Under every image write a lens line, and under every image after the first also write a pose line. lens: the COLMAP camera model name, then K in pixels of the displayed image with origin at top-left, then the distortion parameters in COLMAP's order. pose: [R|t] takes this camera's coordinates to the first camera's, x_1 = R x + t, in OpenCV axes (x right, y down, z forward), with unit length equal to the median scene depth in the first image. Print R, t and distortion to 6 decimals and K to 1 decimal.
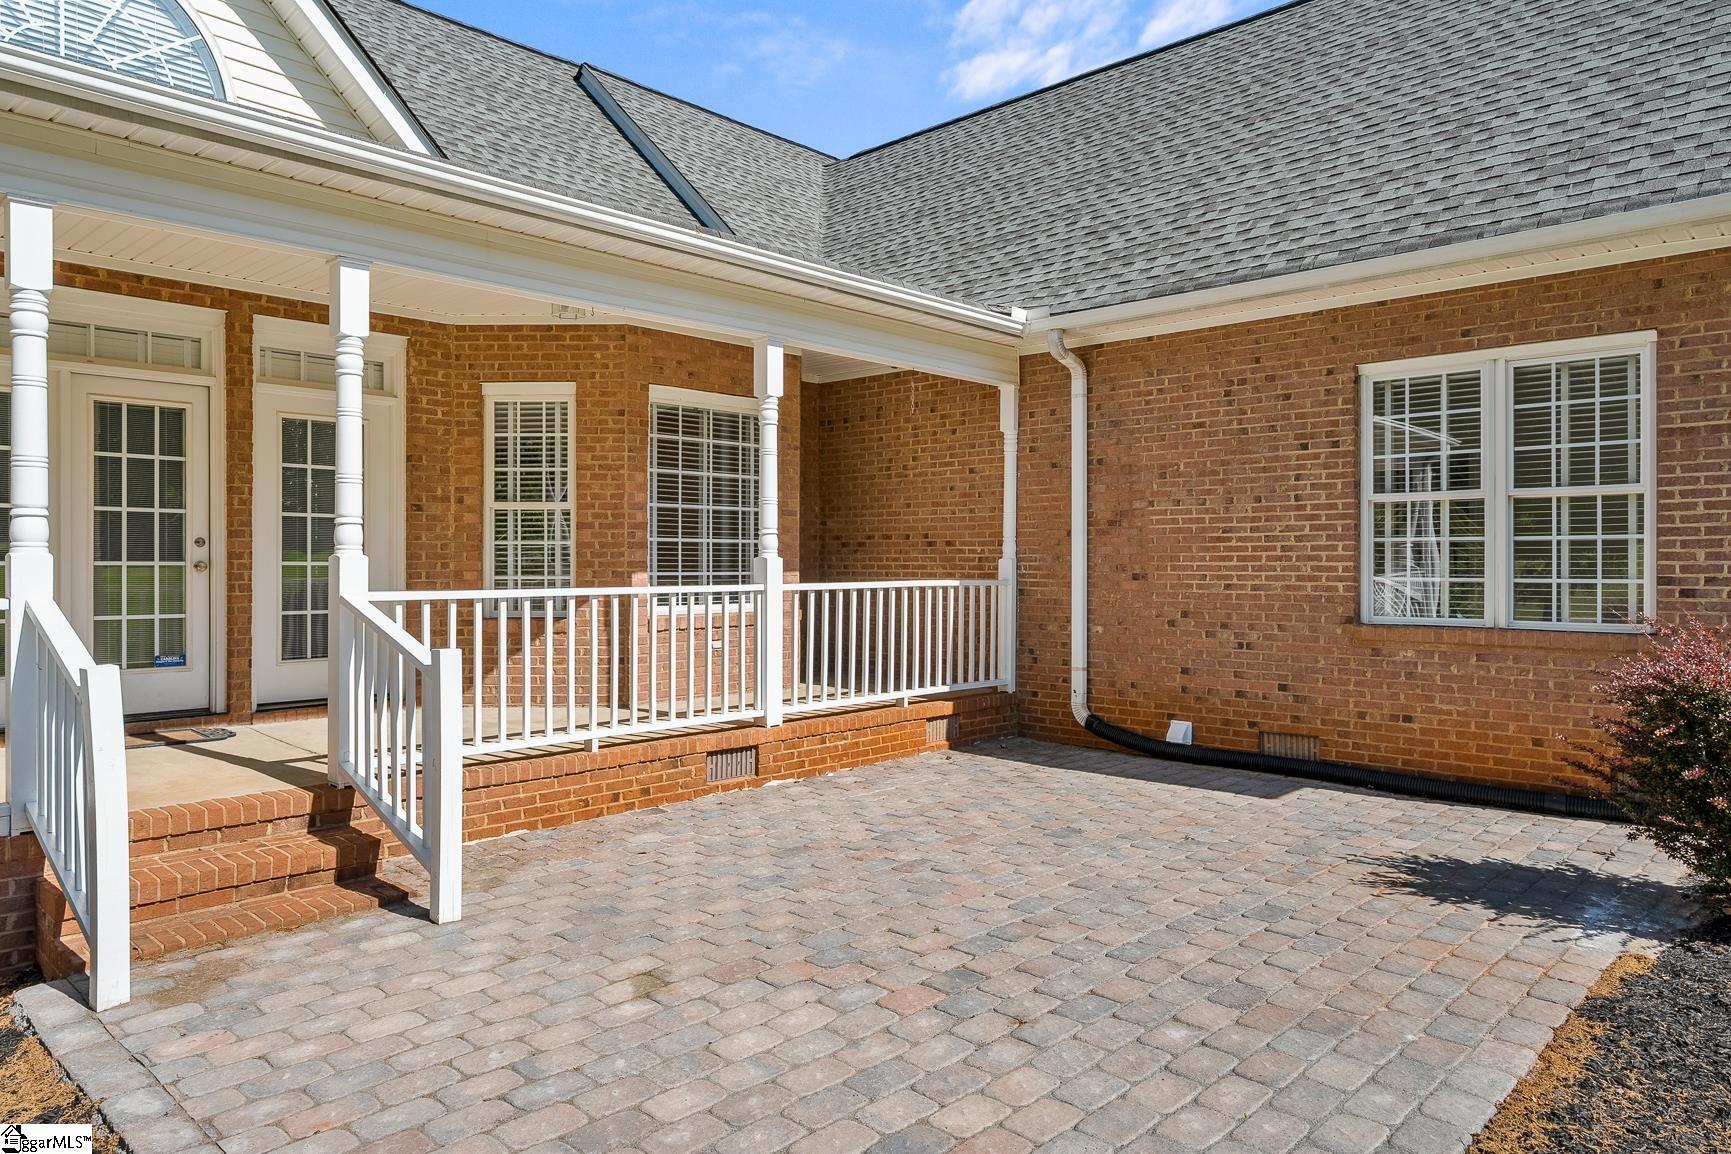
lens RADIAL K [[1125.4, 0, 867.9], [0, 1125.4, 563.7], [0, 0, 1]] dist [-0.000115, 0.003333]
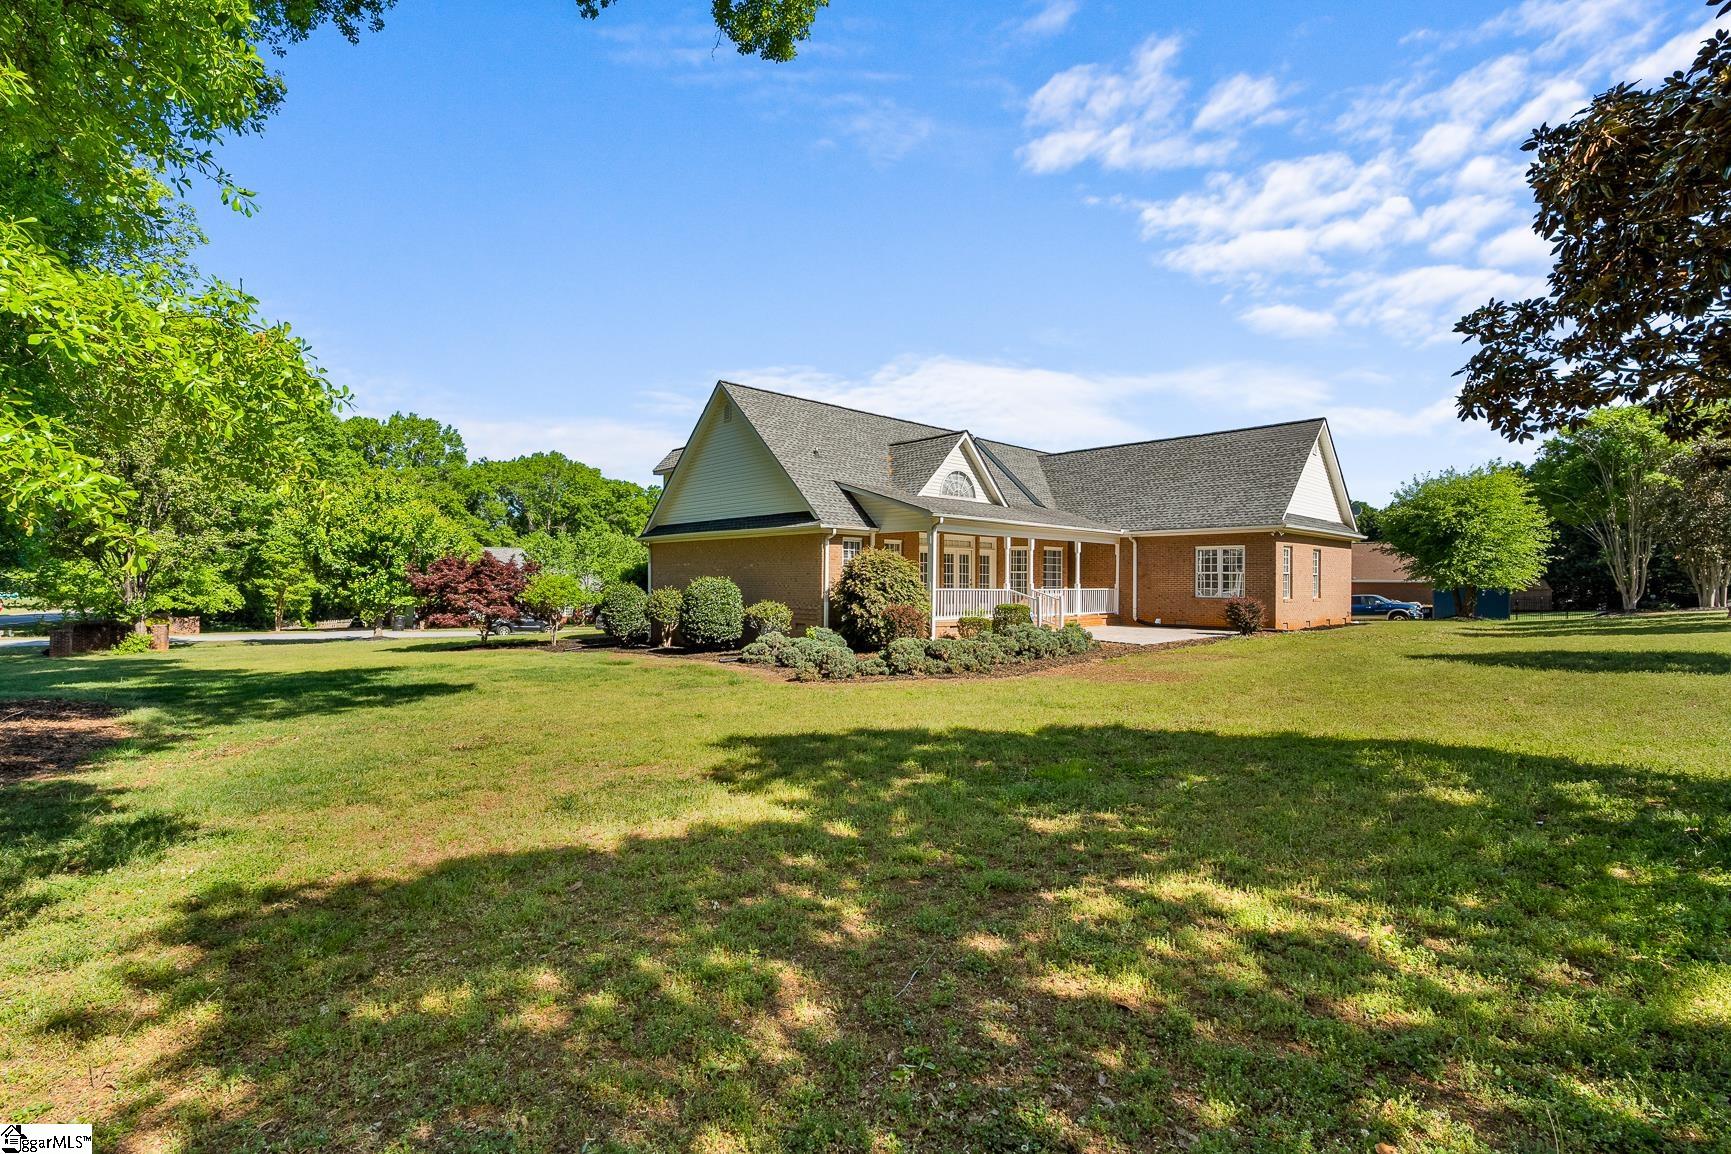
lens RADIAL K [[790.2, 0, 864.9], [0, 790.2, 579.0], [0, 0, 1]] dist [0.003068, 0.000480]
pose [[0.998353, 0.008319, -0.056769, -0.783608], [-0.008461, 0.999962, -0.002255, -0.008693], [0.056748, 0.002731, 0.998385, -2.448845]]
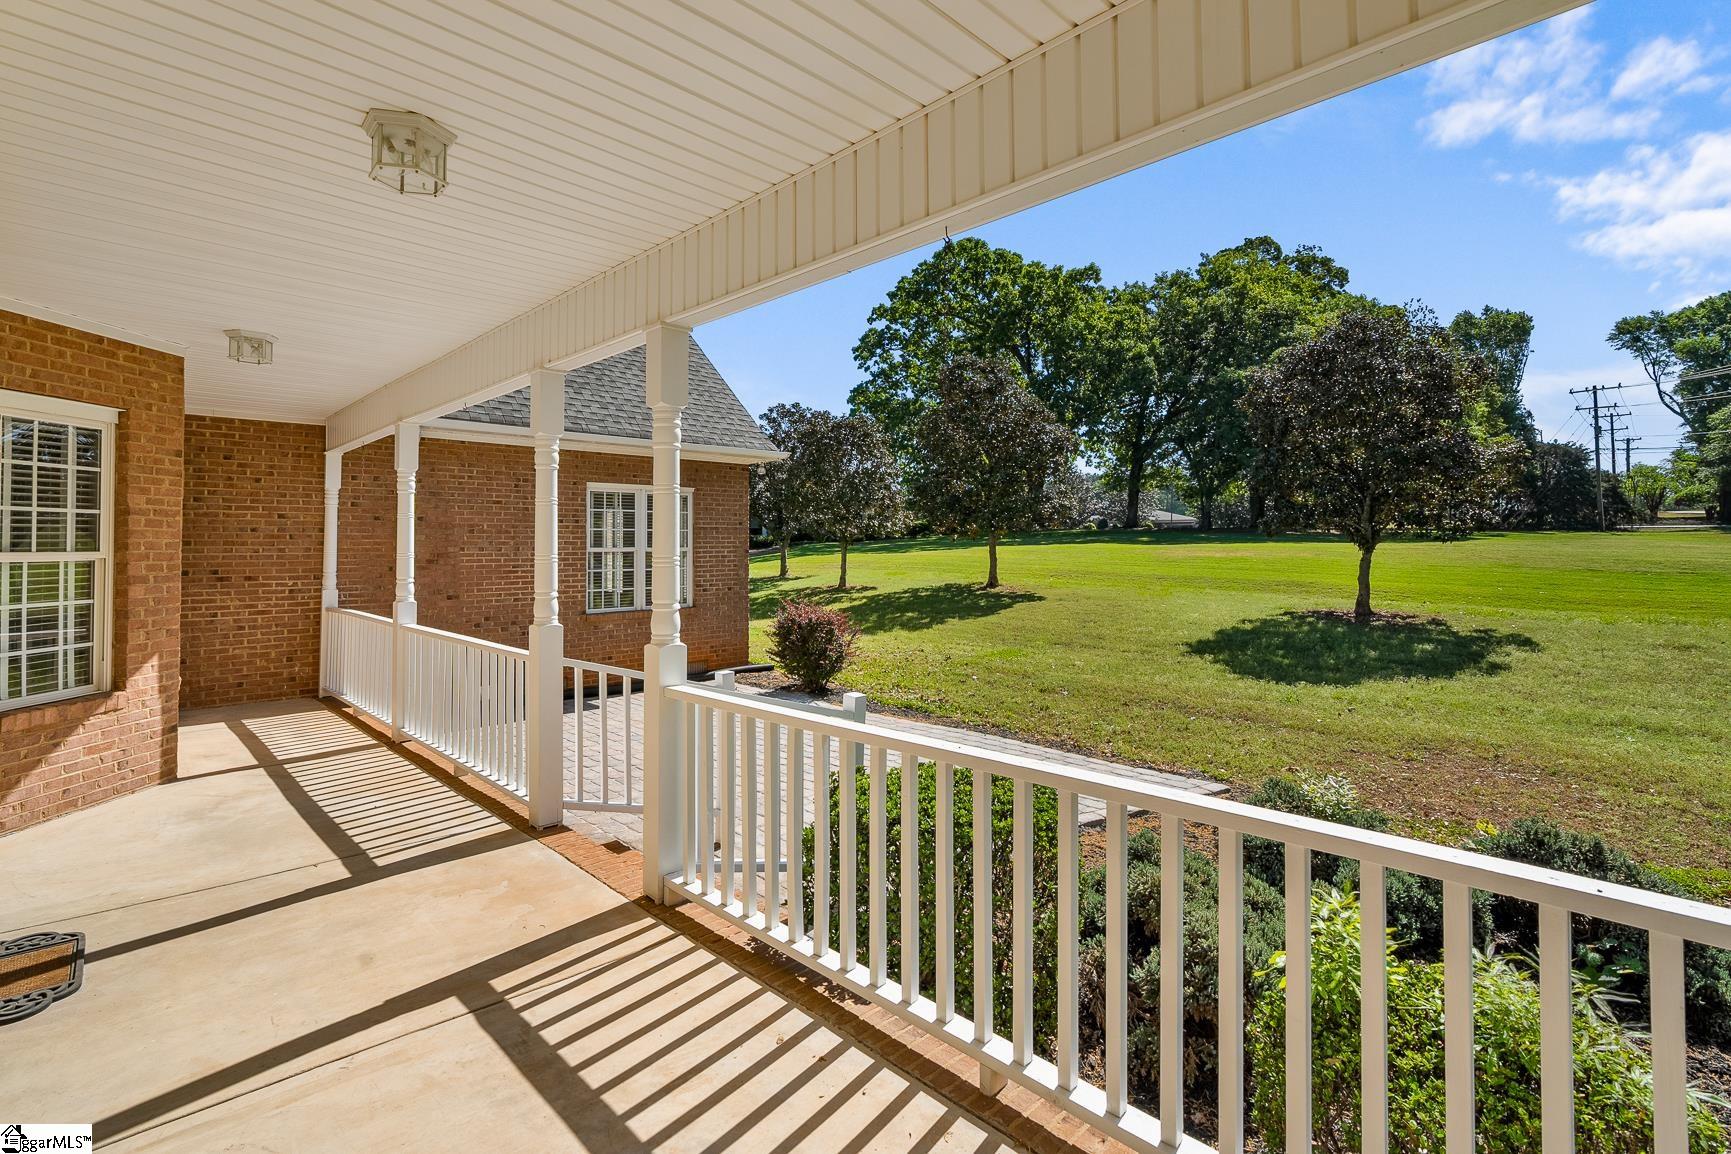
lens RADIAL K [[790.2, 0, 862.4], [0, 790.2, 532.7], [0, 0, 1]] dist [0.003068, 0.000480]
pose [[0.037793, 0.016818, 0.999144, -0.851192], [0.004465, 0.999846, -0.016999, -0.057947], [-0.999276, 0.005104, 0.037712, 0.433855]]
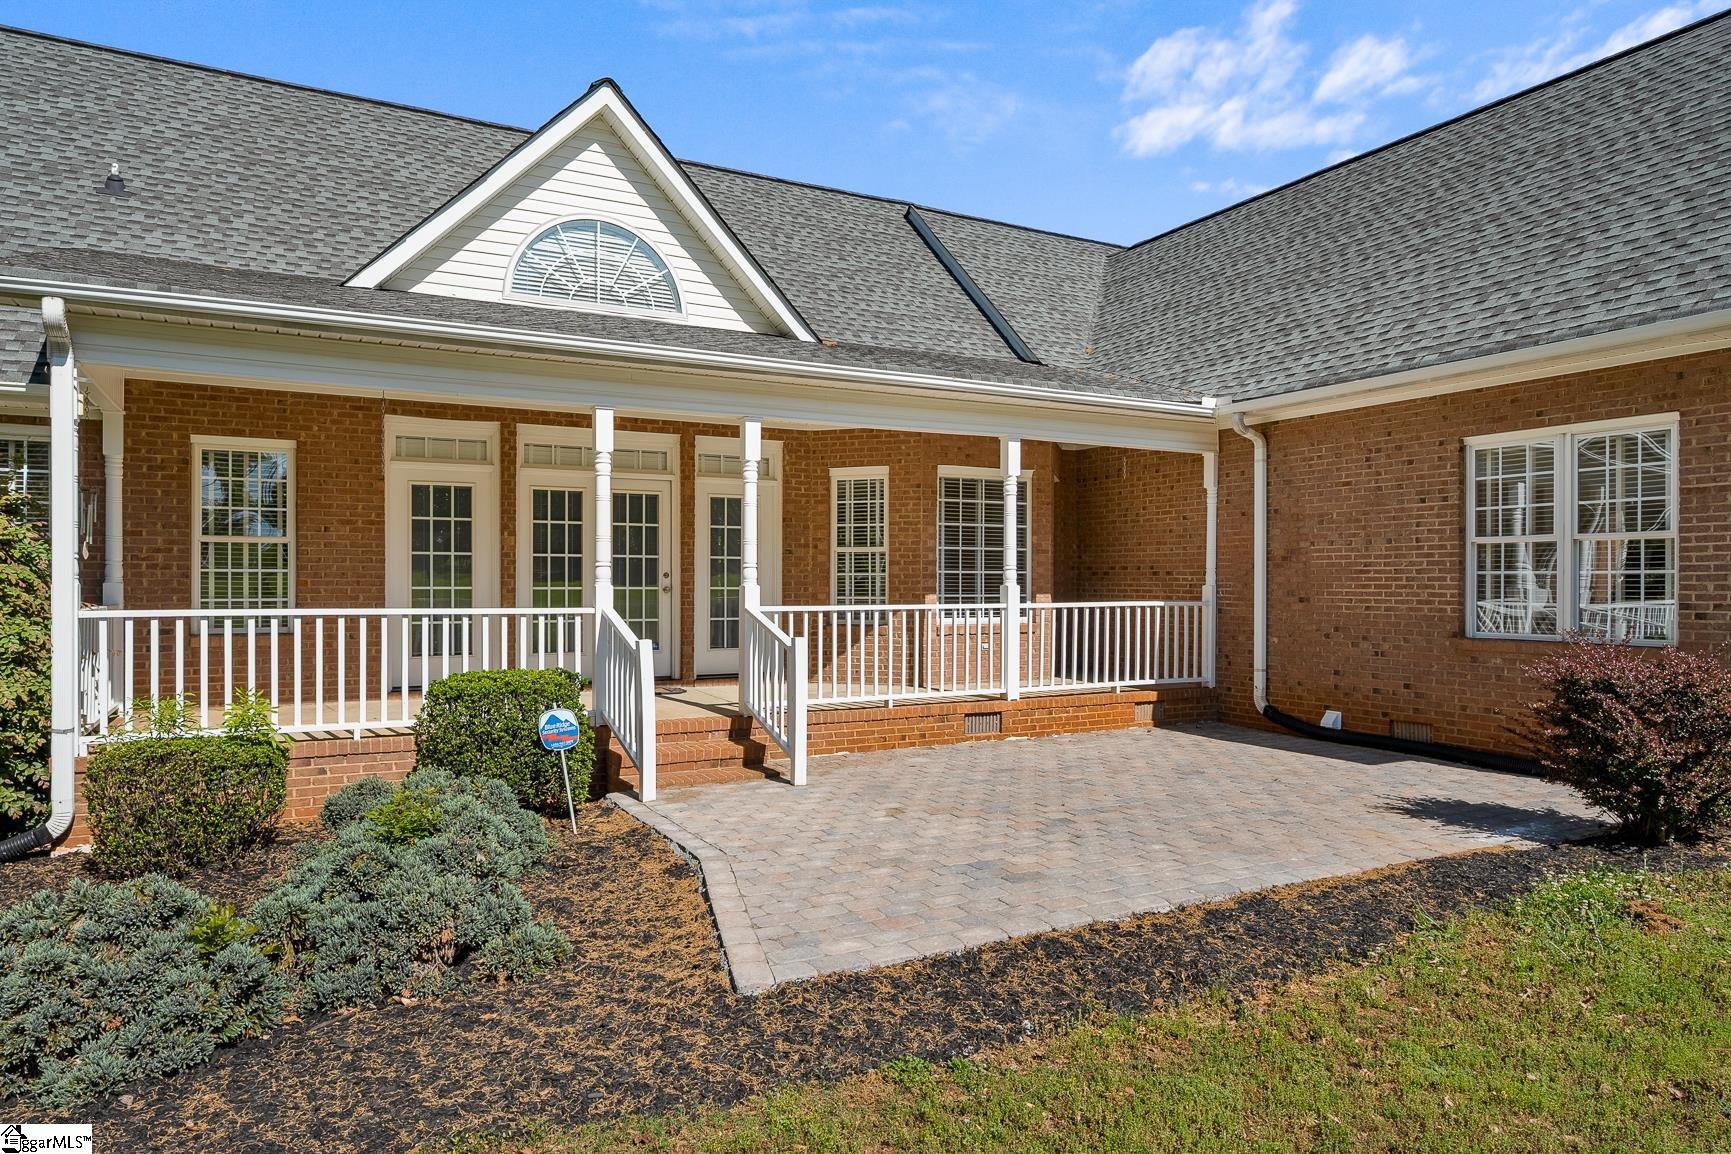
lens RADIAL K [[1083.6, 0, 866.5], [0, 1083.6, 585.6], [0, 0, 1]] dist [0.001876, 0.002037]
pose [[0.949472, 0.002719, -0.313839, 0.163418], [-0.001823, 0.999993, 0.003149, -0.008422], [0.313846, -0.002417, 0.949471, -0.369978]]
